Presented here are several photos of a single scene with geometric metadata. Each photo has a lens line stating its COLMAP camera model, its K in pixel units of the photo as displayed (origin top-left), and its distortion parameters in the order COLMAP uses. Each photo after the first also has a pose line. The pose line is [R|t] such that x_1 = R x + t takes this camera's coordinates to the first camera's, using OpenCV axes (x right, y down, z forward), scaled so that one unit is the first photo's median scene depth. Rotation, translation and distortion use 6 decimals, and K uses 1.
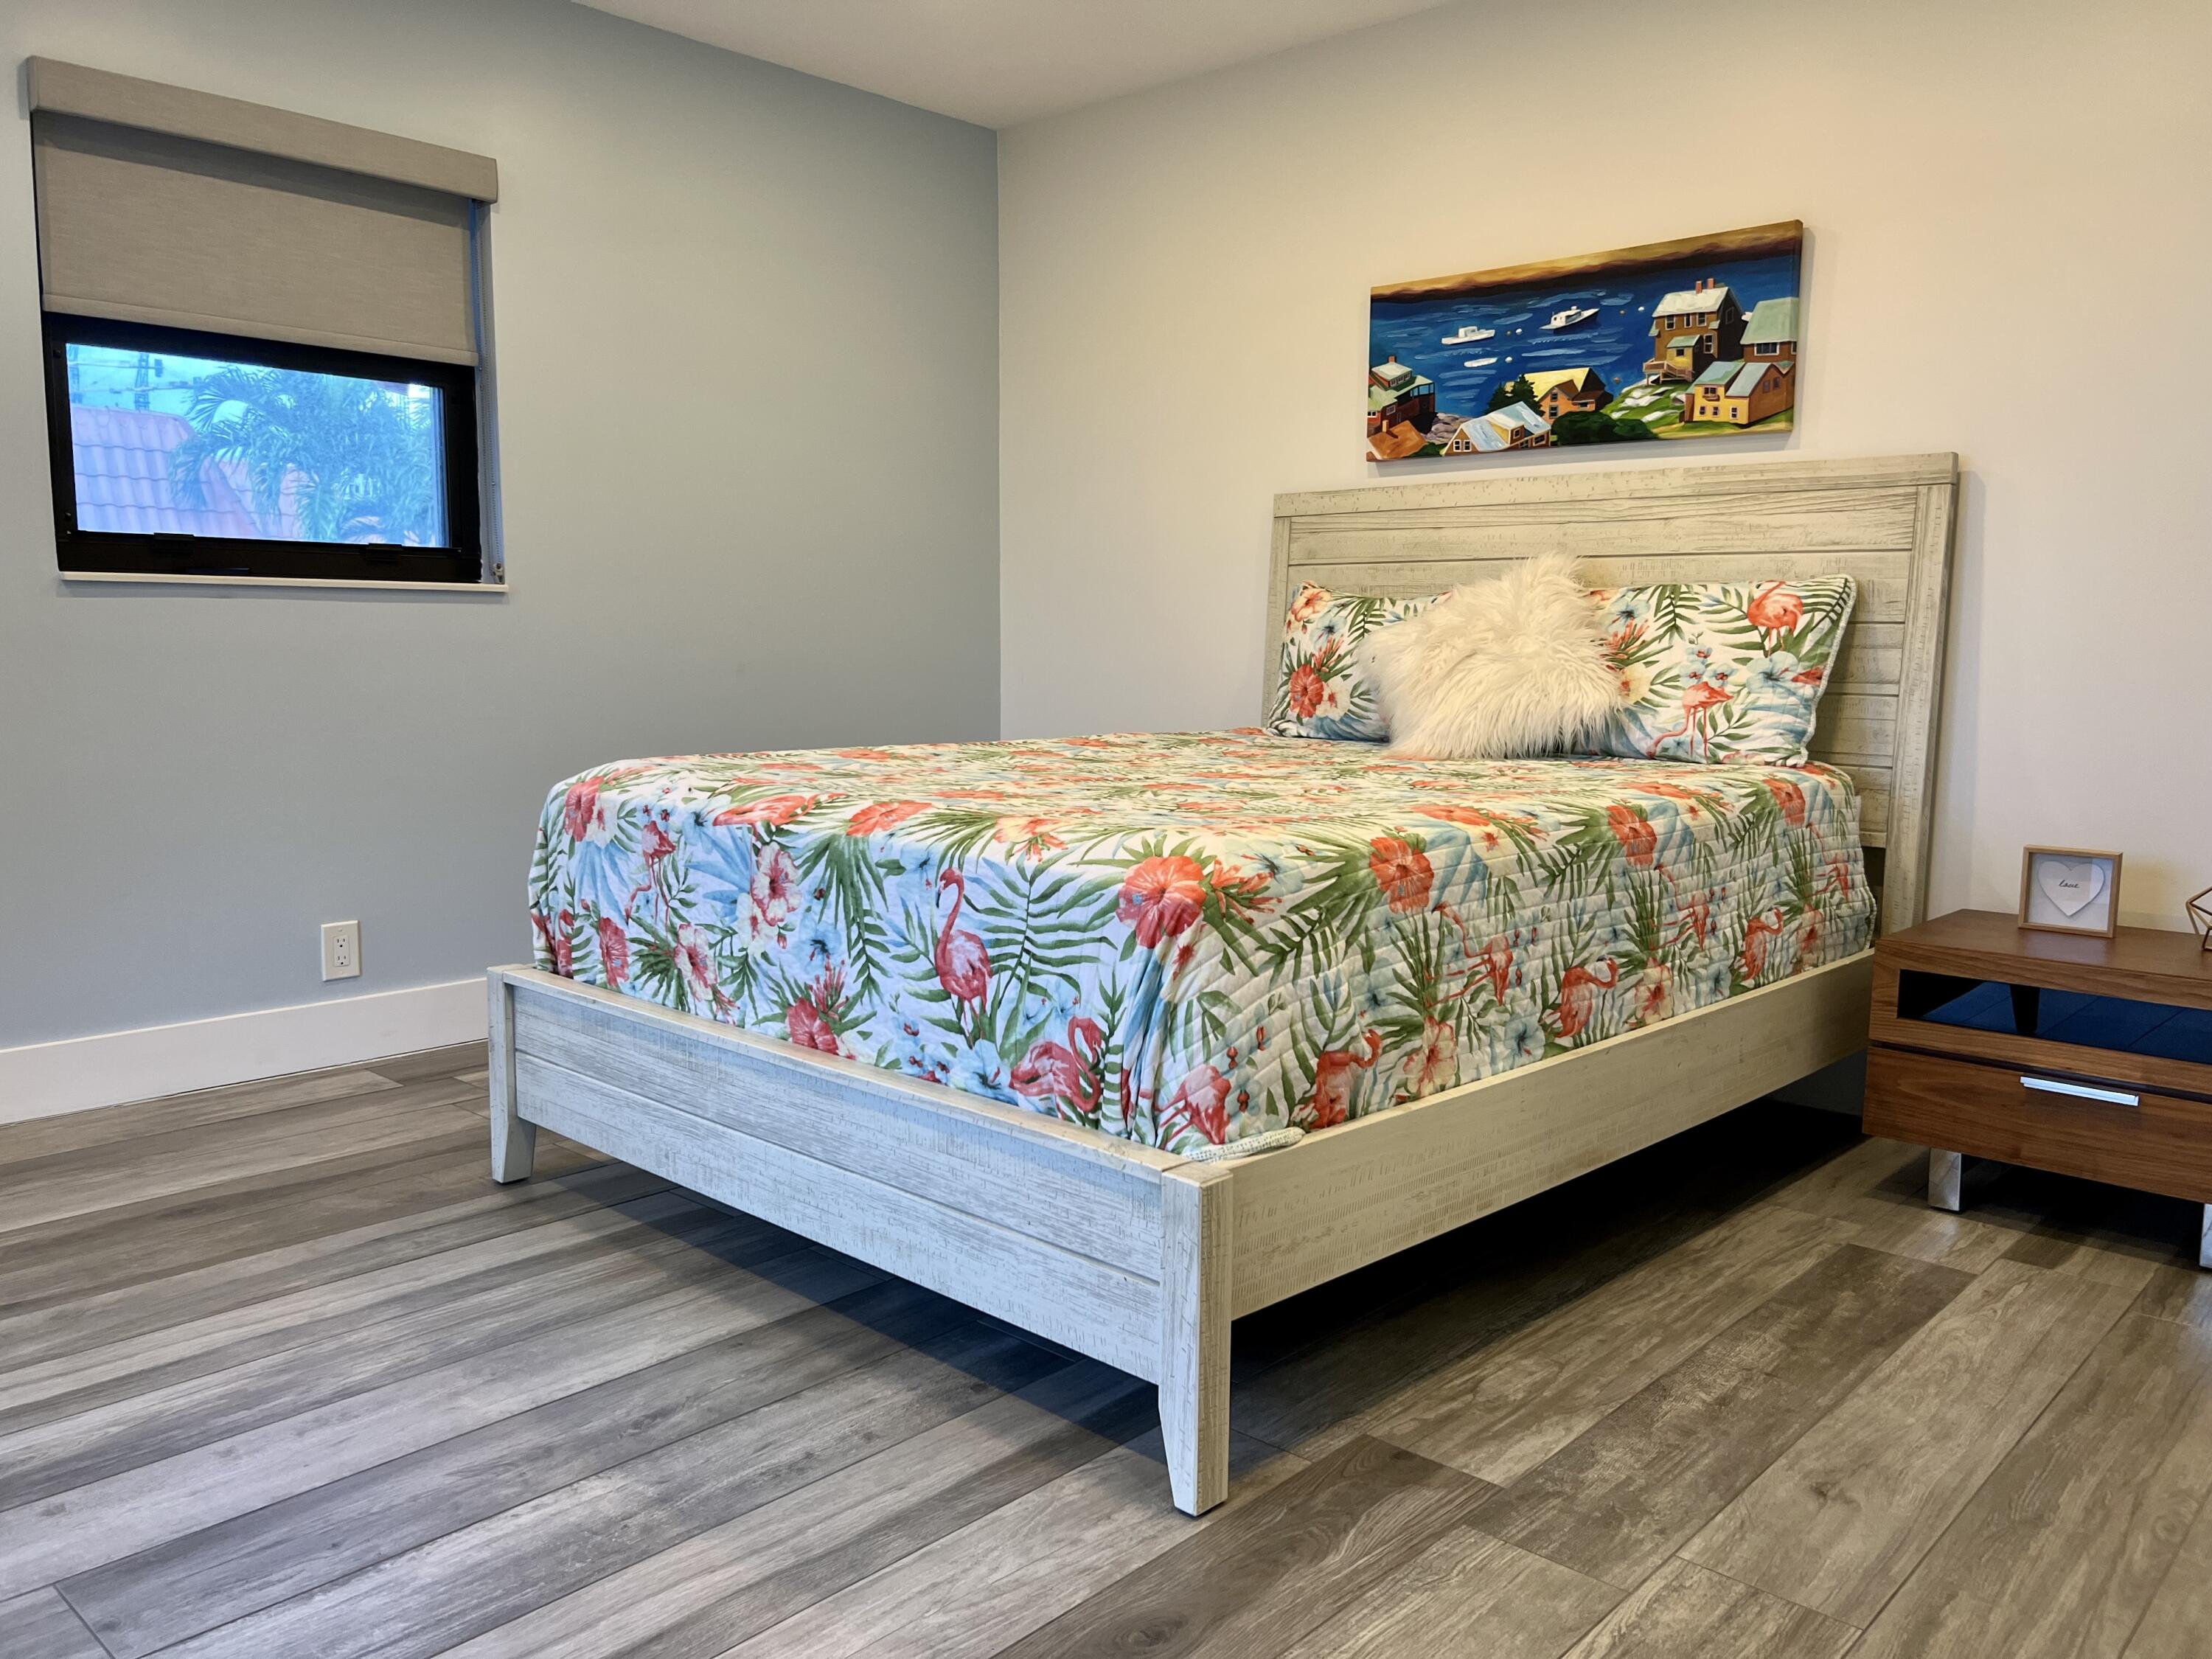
lens RADIAL K [[1673.2, 0, 1106.2], [0, 1673.2, 822.0], [0, 0, 1]] dist [0.037532, -0.055997]
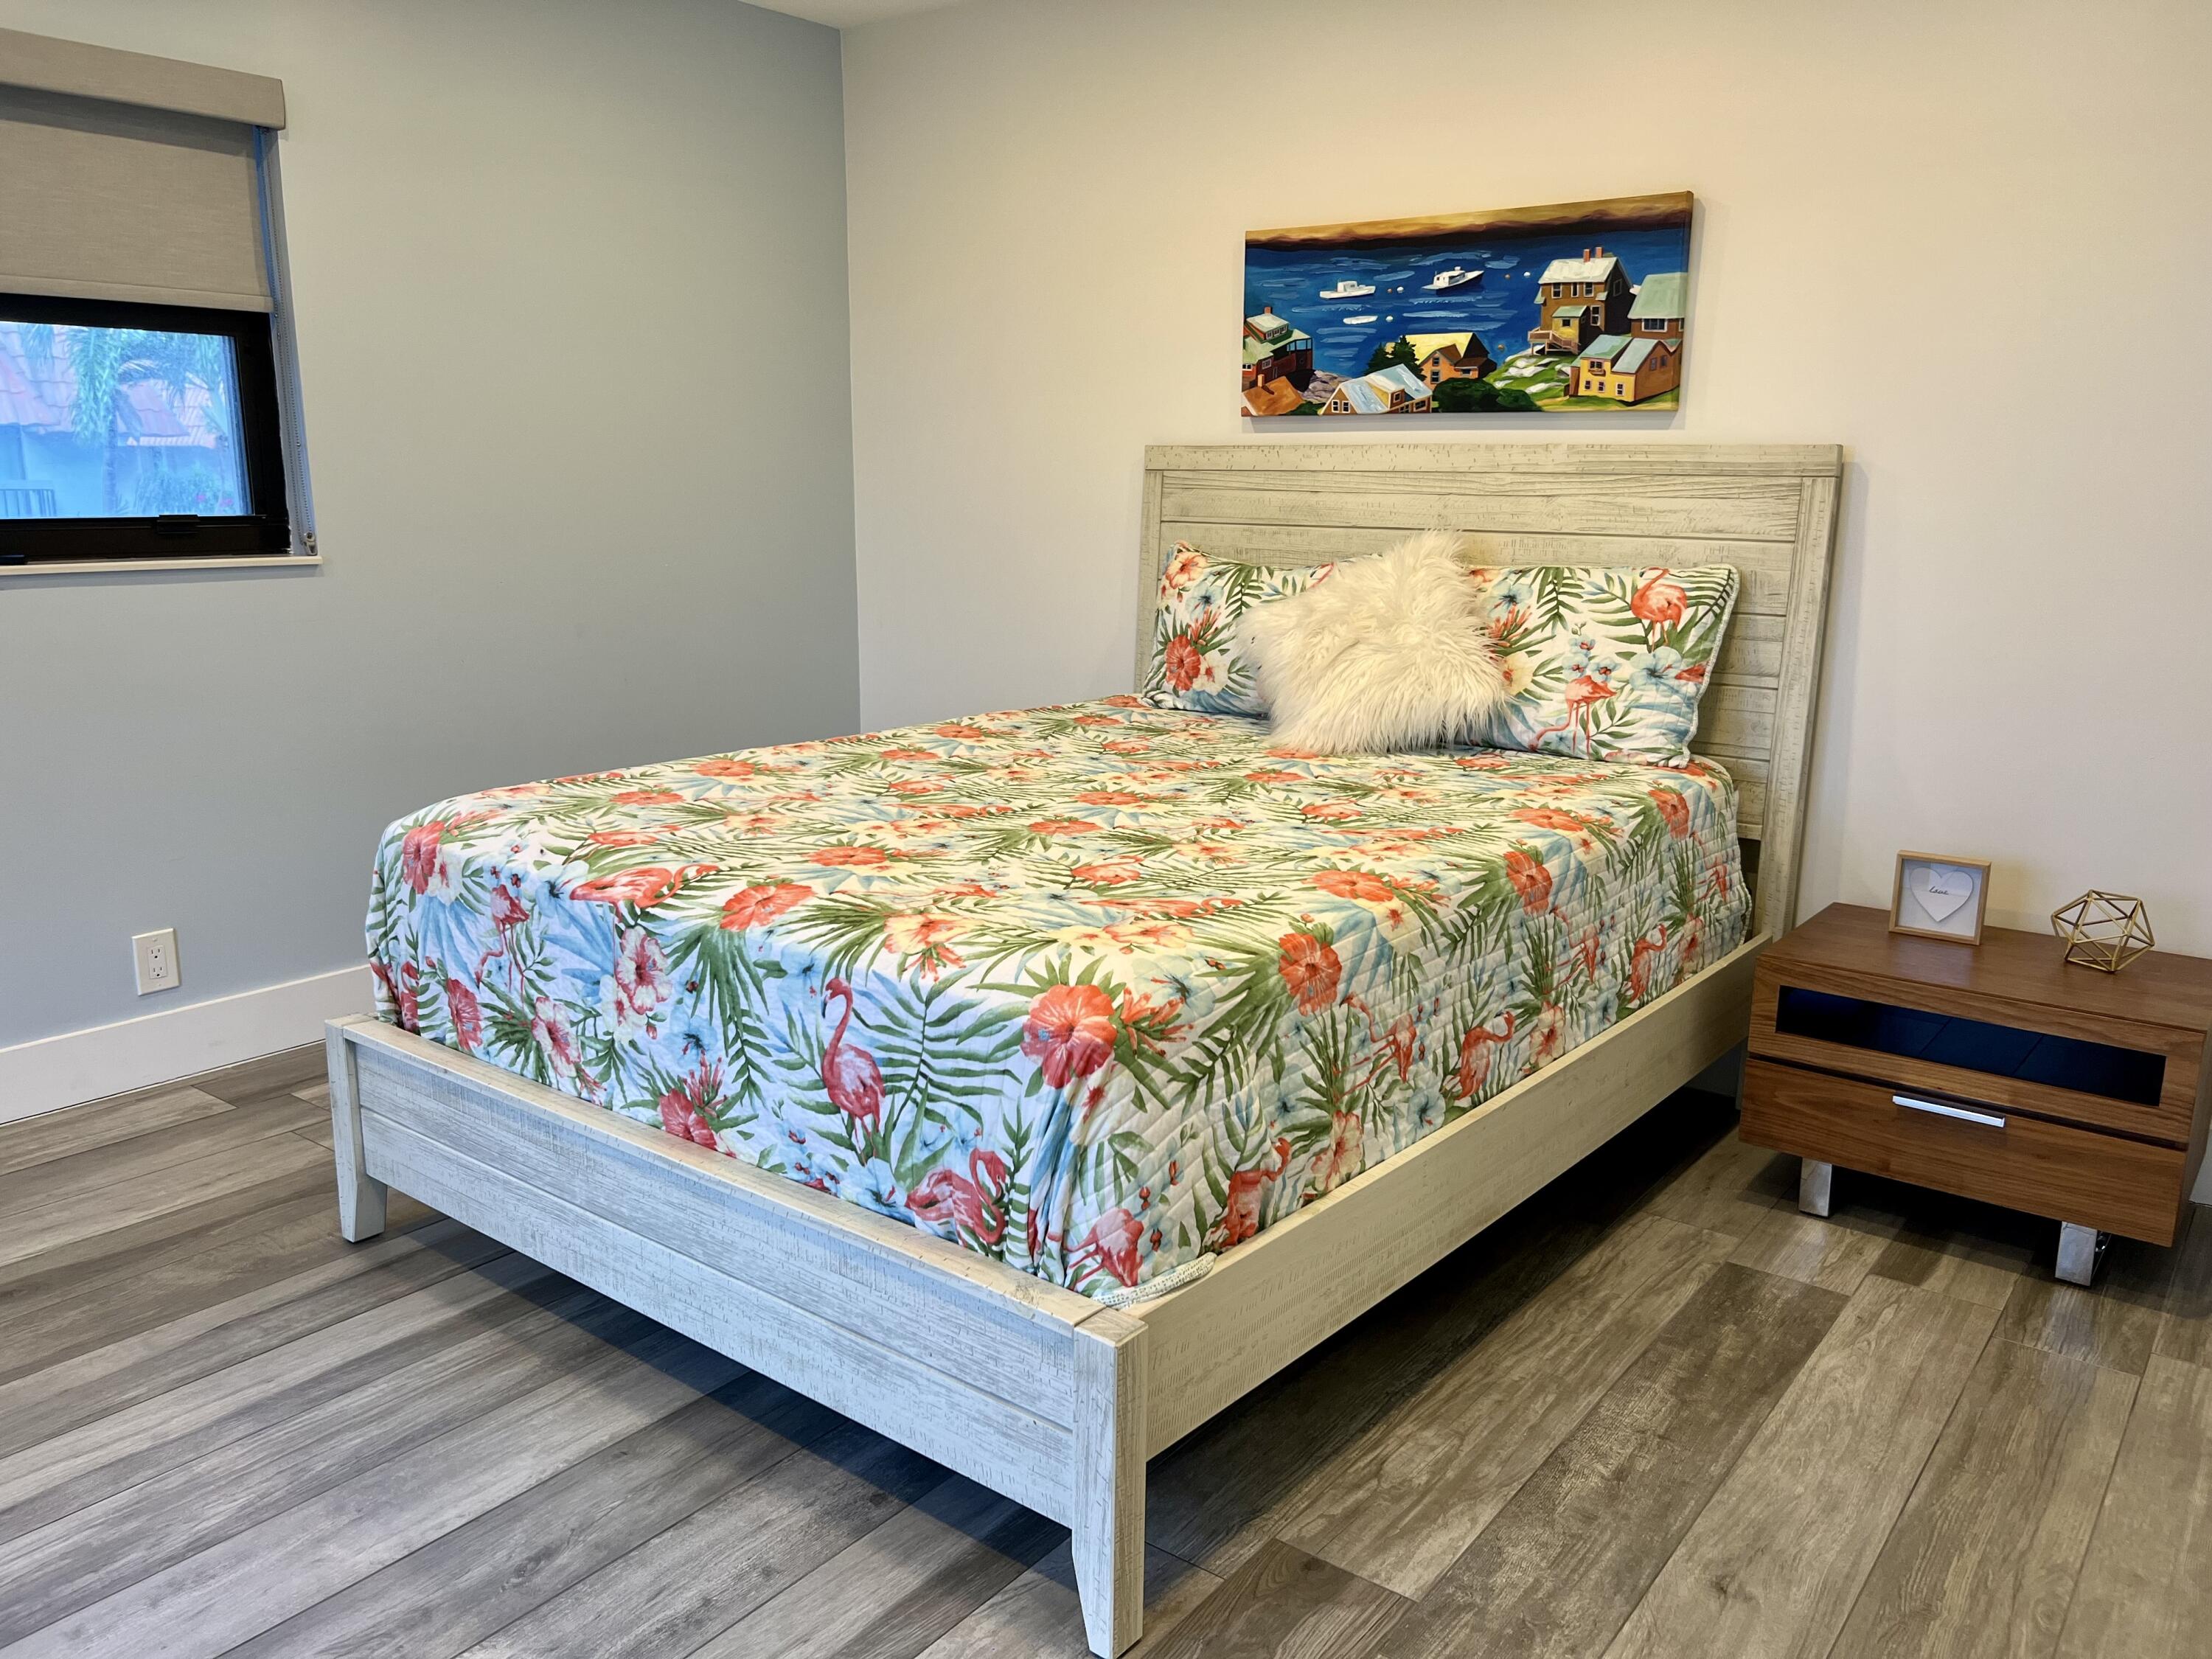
lens RADIAL K [[1673.2, 0, 1105.5], [0, 1673.2, 827.7], [0, 0, 1]] dist [0.037532, -0.055997]
pose [[0.995747, -0.018213, 0.090314, -0.021692], [0.009476, 0.995314, 0.096235, -0.119061], [-0.091644, -0.094970, 0.991253, 0.051771]]
